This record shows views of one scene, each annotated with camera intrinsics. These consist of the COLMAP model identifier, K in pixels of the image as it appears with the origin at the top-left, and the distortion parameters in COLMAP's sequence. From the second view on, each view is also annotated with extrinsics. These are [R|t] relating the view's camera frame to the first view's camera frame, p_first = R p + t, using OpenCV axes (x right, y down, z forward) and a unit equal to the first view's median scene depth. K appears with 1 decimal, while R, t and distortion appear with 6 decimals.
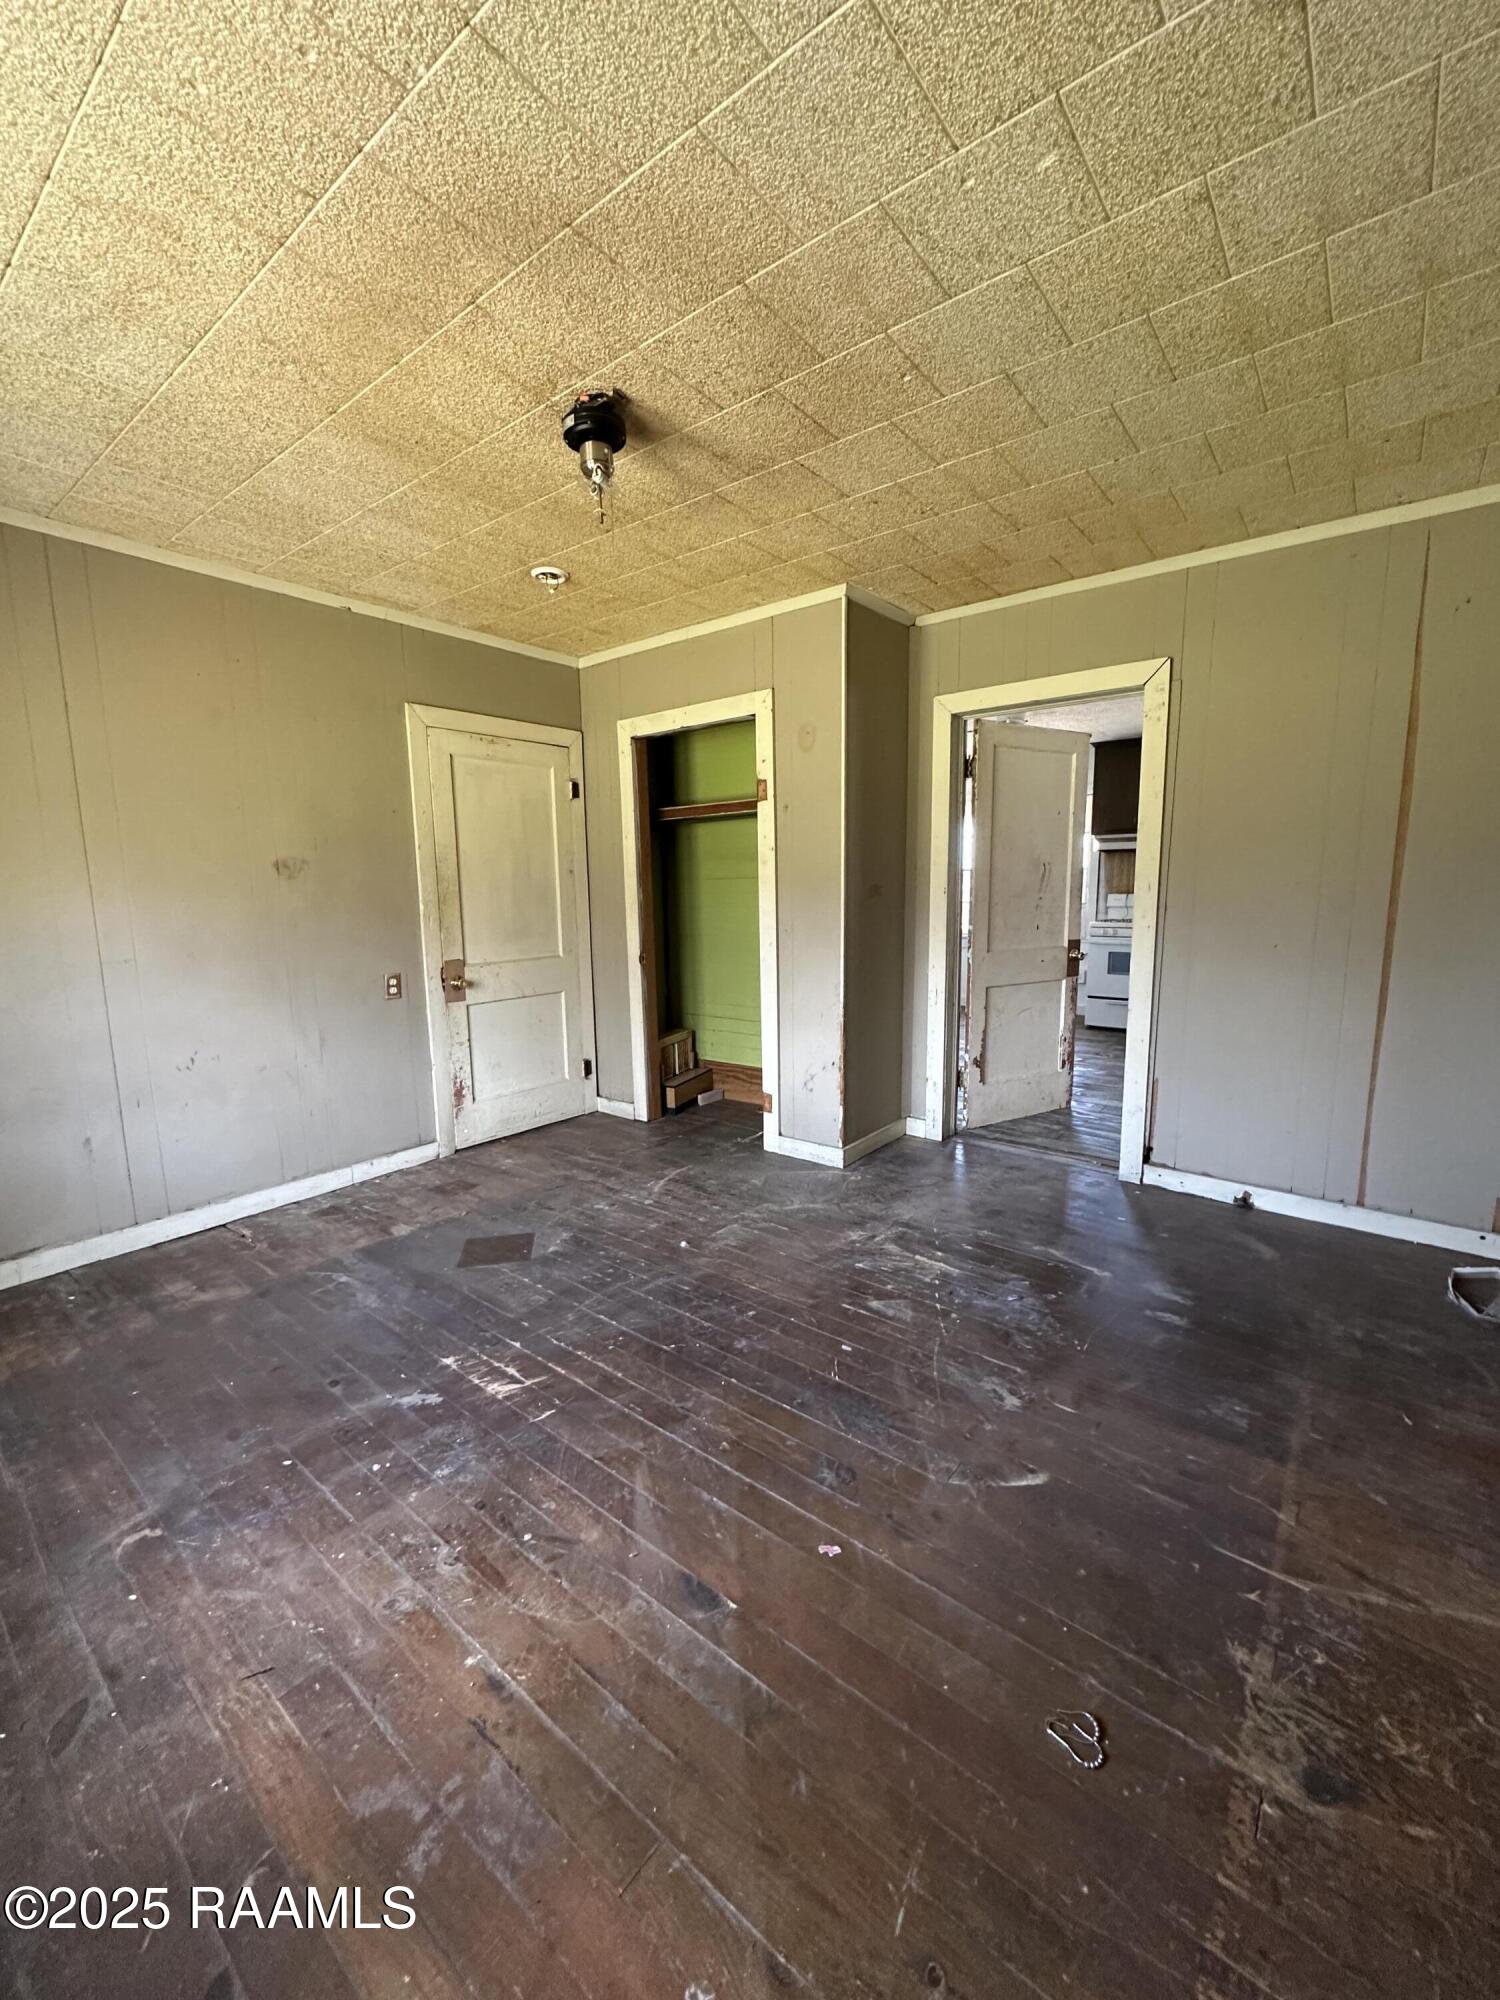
lens RADIAL K [[798.3, 0, 740.6], [0, 798.3, 999.9], [0, 0, 1]] dist [0.004547, 0.000294]
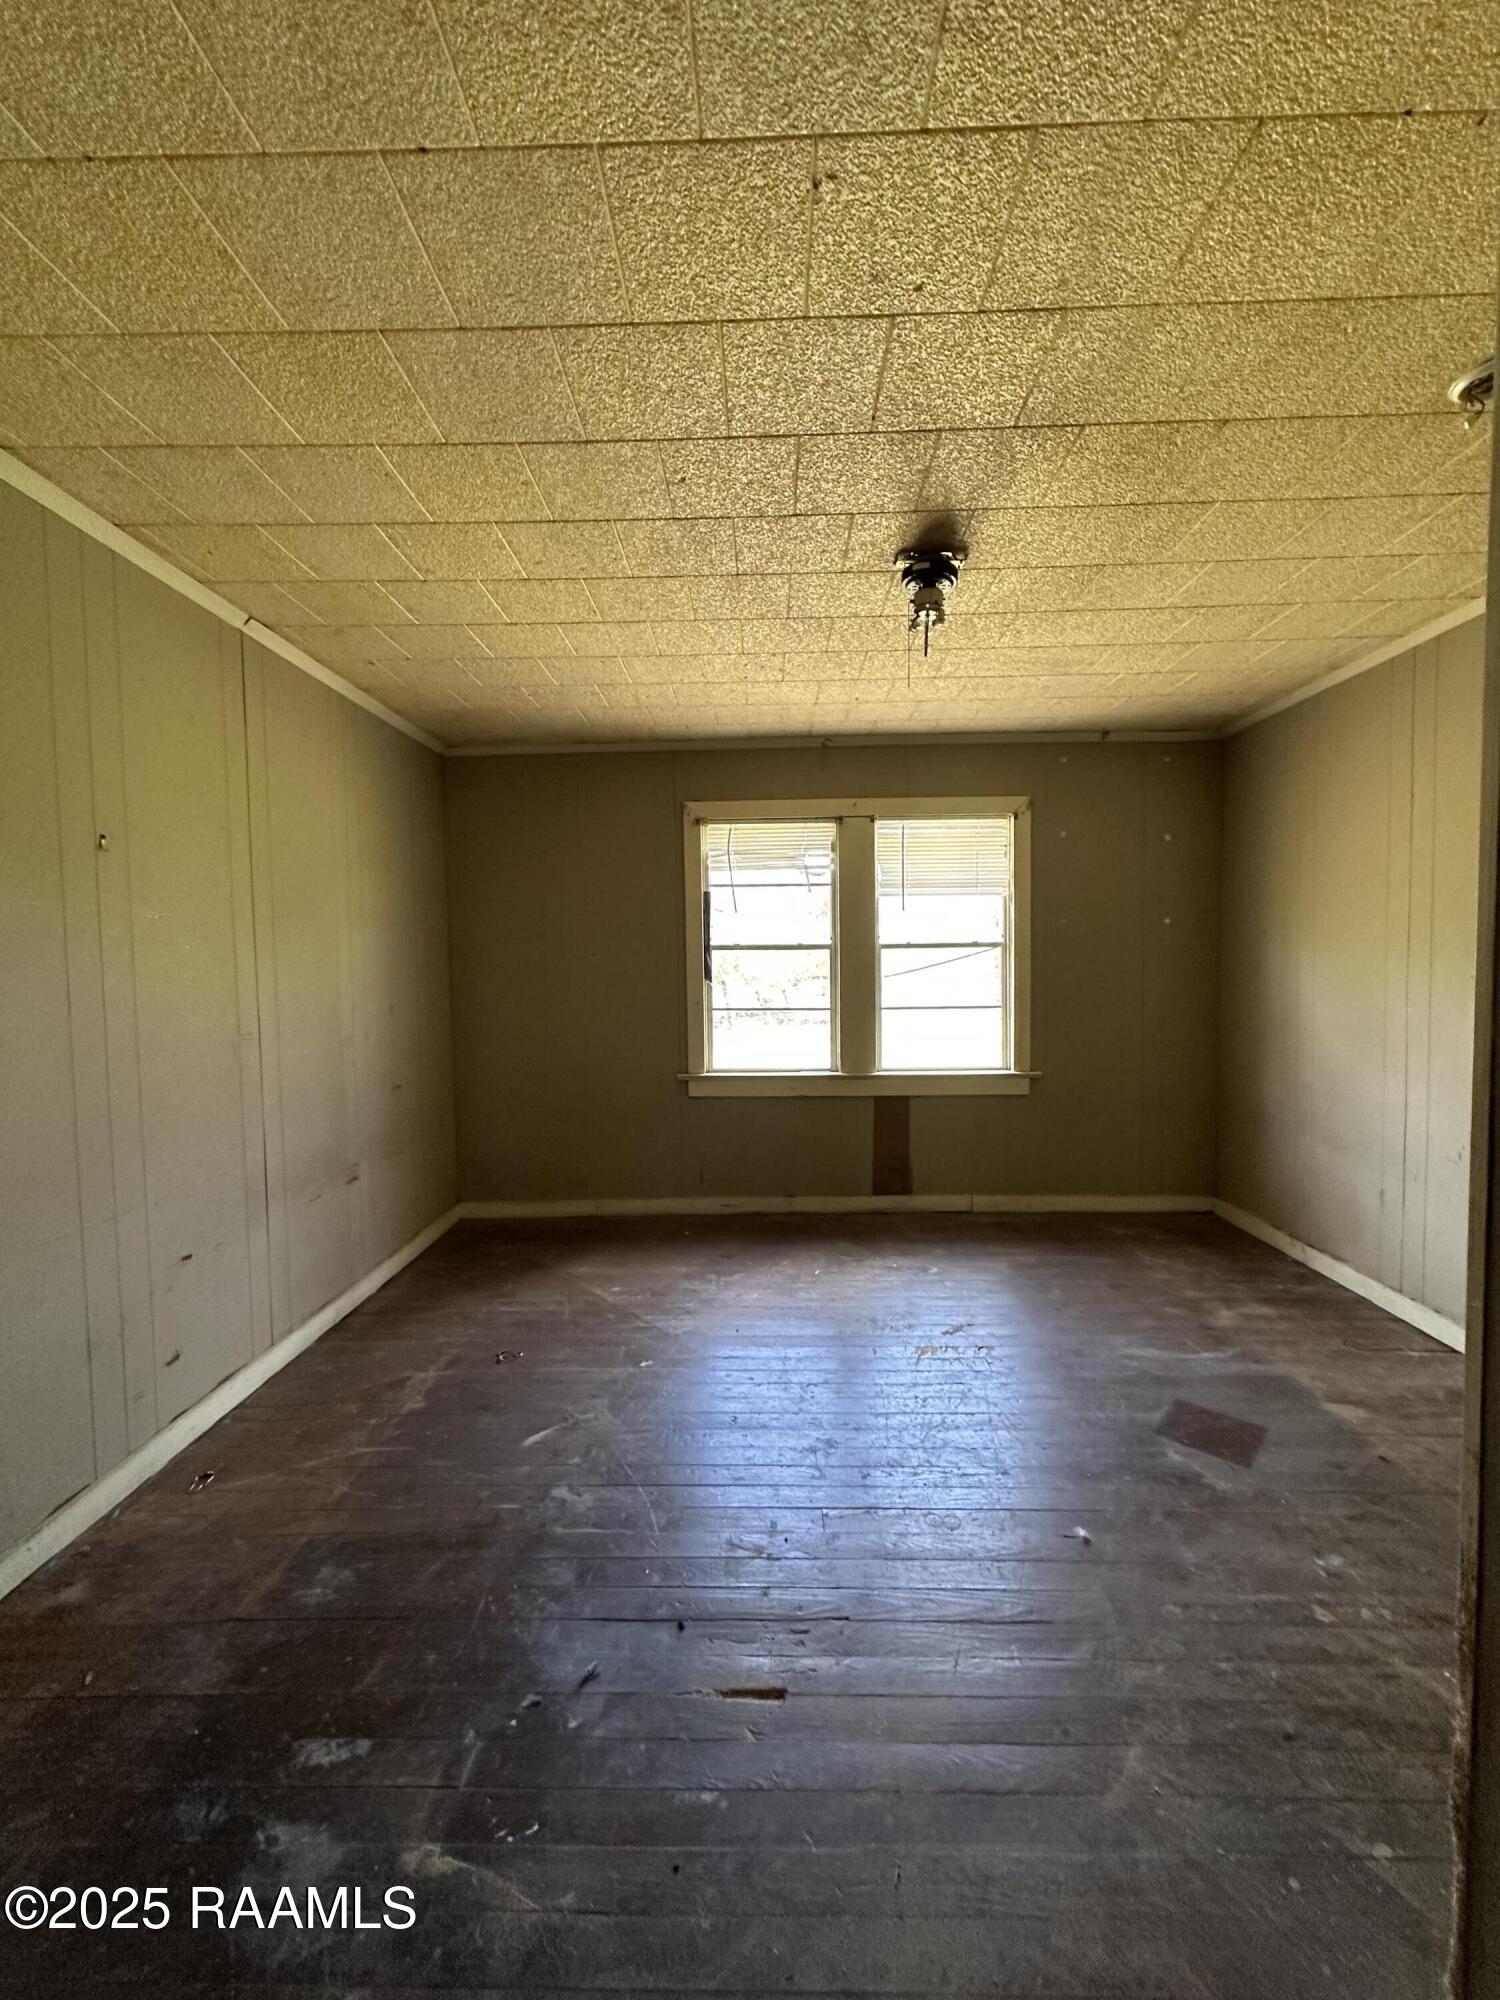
lens RADIAL K [[798.3, 0, 739.0], [0, 798.3, 1004.9], [0, 0, 1]] dist [0.004547, 0.000294]
pose [[-0.798763, 0.054124, -0.599206, 0.560293], [-0.064166, 0.982602, 0.174289, -0.223145], [0.598214, 0.177665, -0.781393, 1.390656]]
